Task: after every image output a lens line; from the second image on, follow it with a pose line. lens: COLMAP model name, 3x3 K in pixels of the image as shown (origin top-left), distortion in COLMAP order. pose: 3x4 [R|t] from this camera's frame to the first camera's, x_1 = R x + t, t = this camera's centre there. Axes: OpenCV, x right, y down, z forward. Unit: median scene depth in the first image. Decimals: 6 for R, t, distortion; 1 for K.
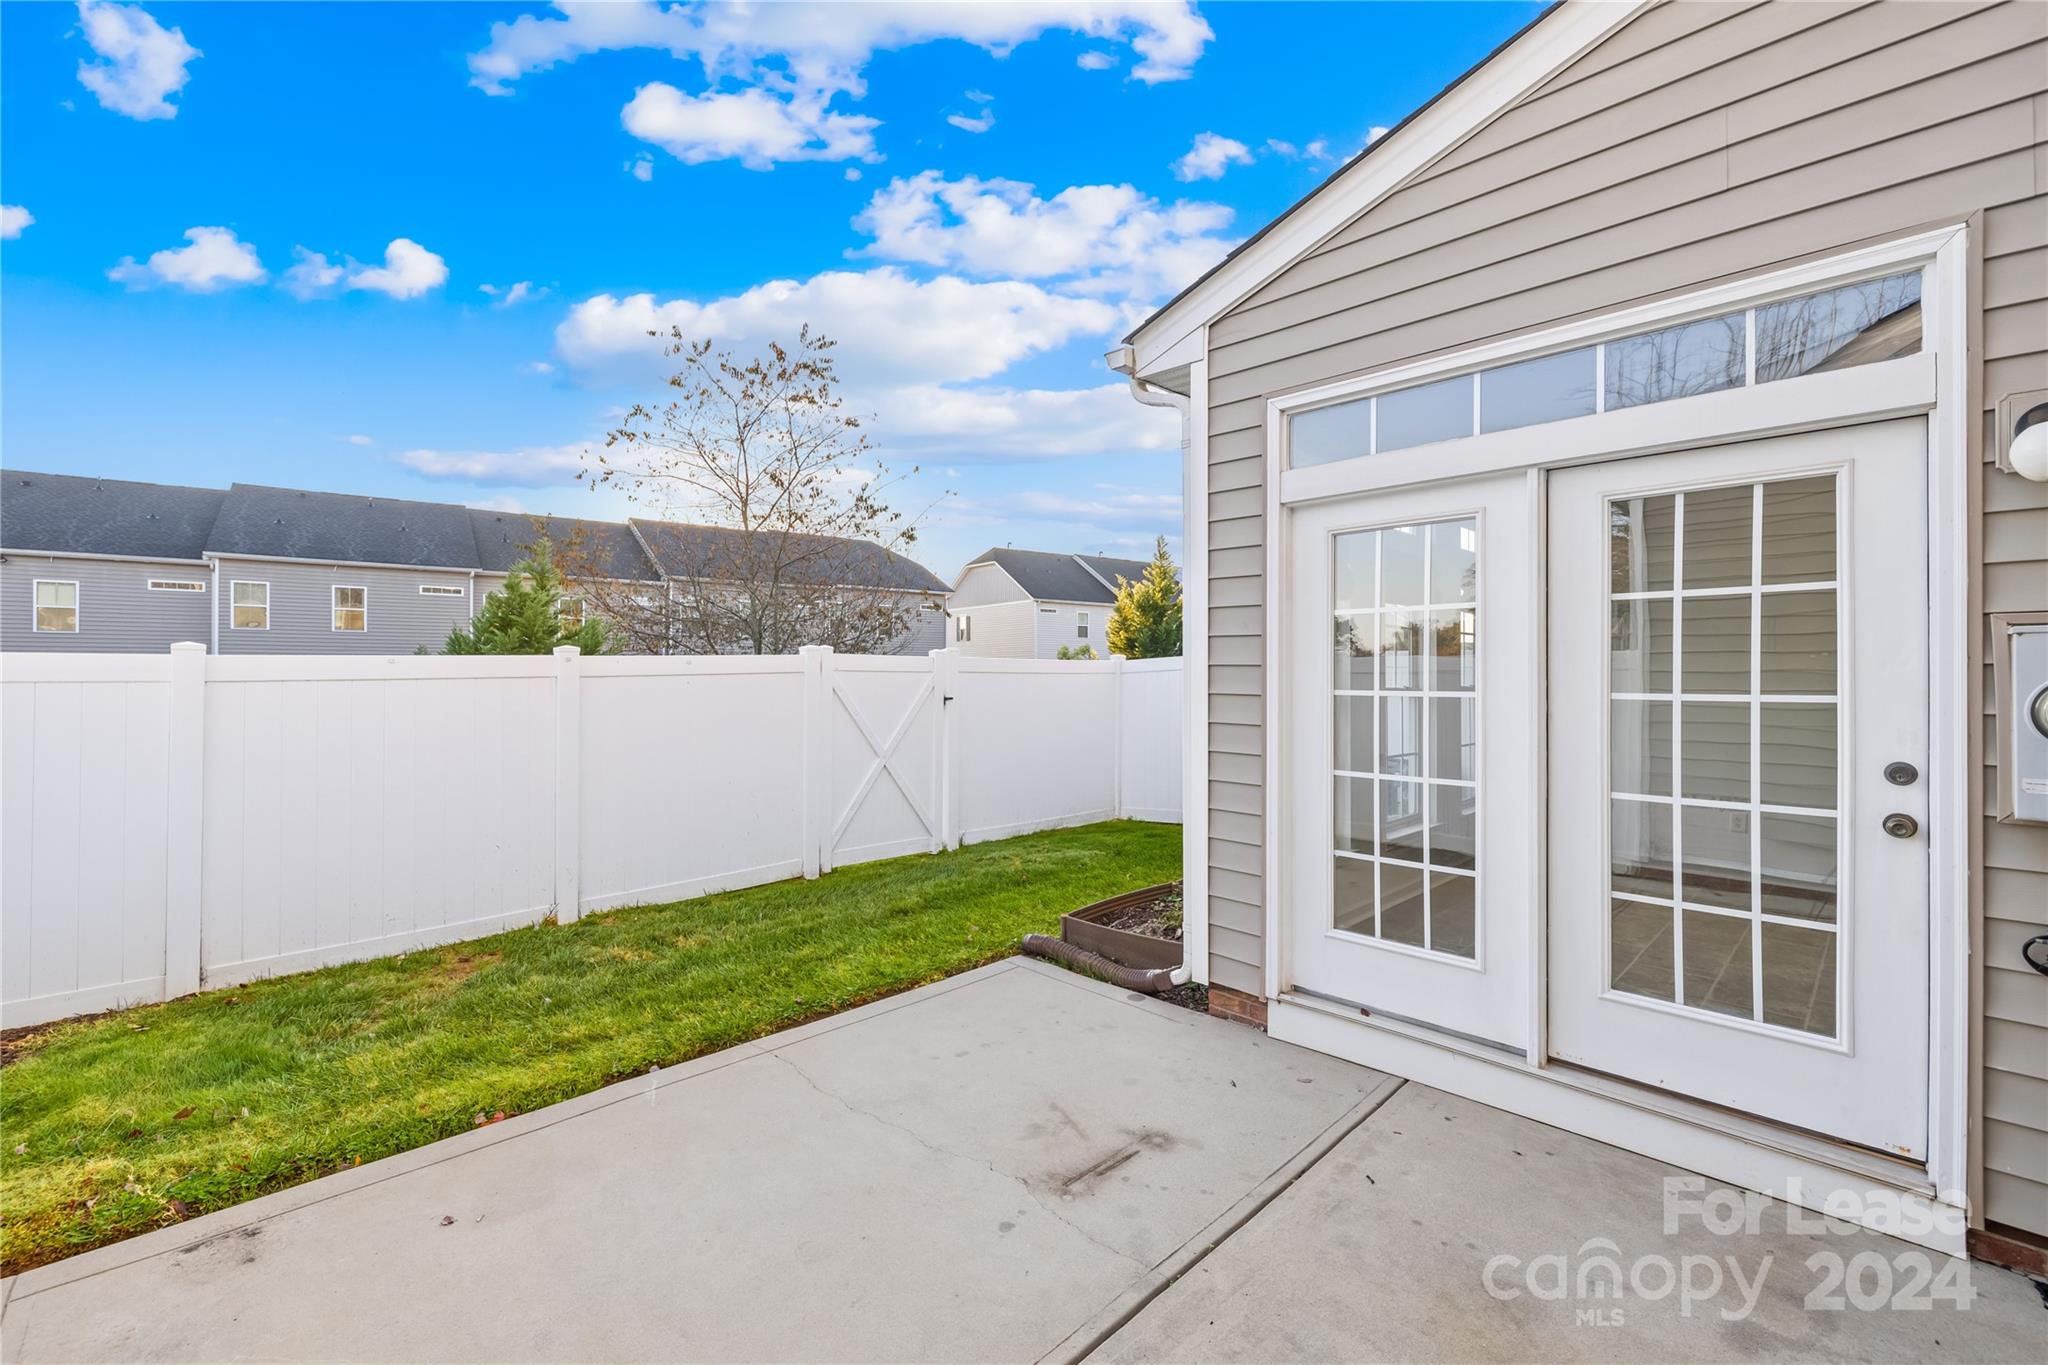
lens RADIAL K [[868.3, 0, 1013.3], [0, 868.3, 678.0], [0, 0, 1]] dist [-0.000790, -0.000250]
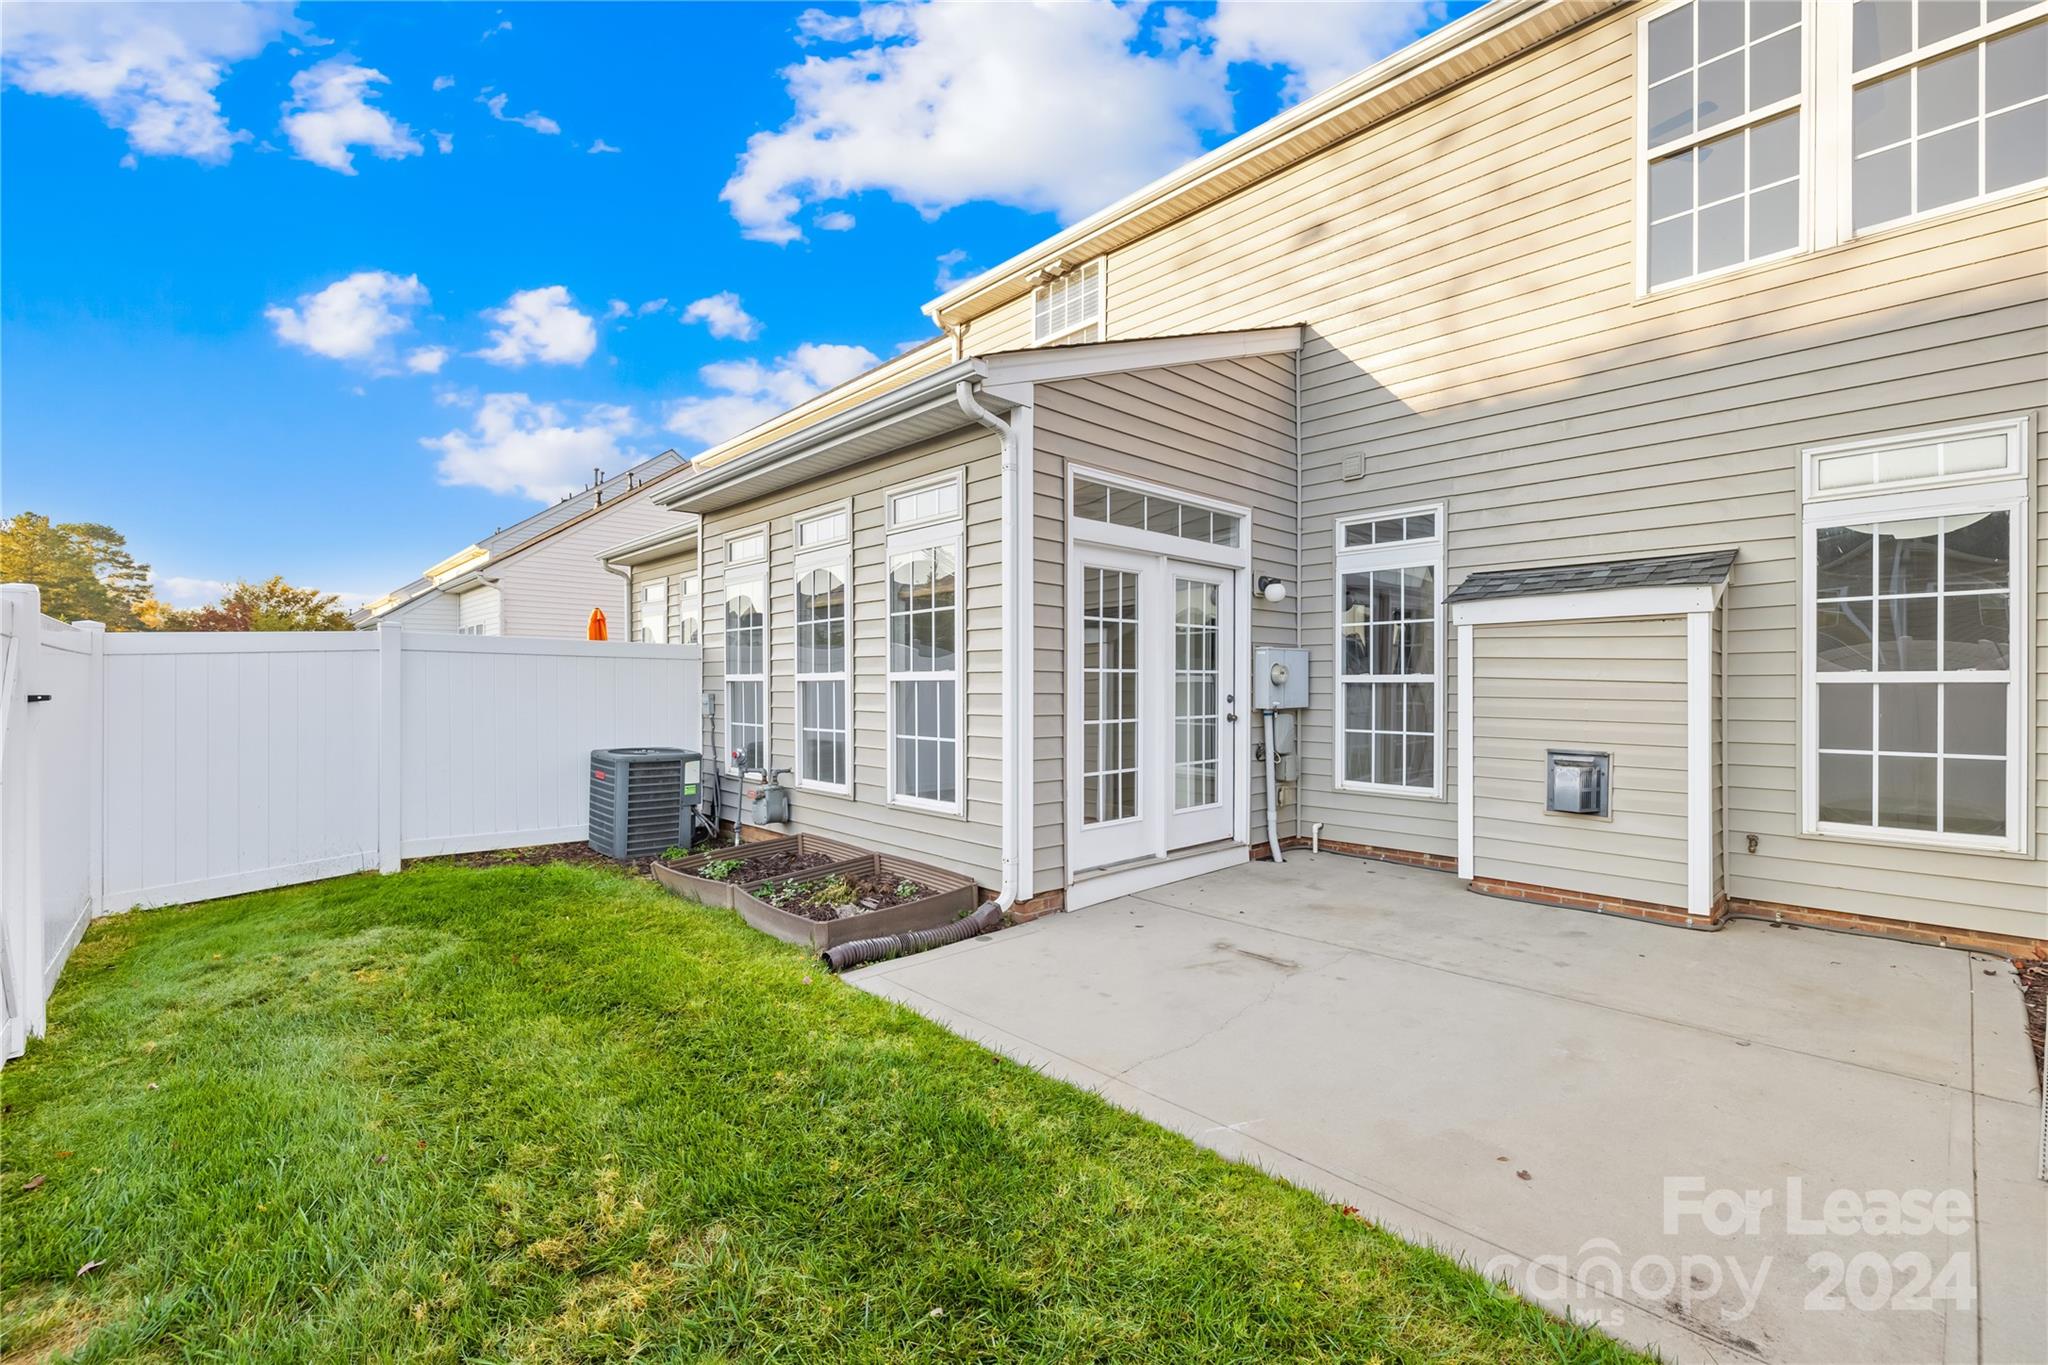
lens RADIAL K [[868.3, 0, 1013.3], [0, 868.3, 678.0], [0, 0, 1]] dist [-0.000790, -0.000250]
pose [[0.010574, 0.005535, 0.999929, -1.417456], [0.001934, 0.999983, -0.005556, 0.046168], [-0.999942, 0.001992, 0.010563, 1.344825]]
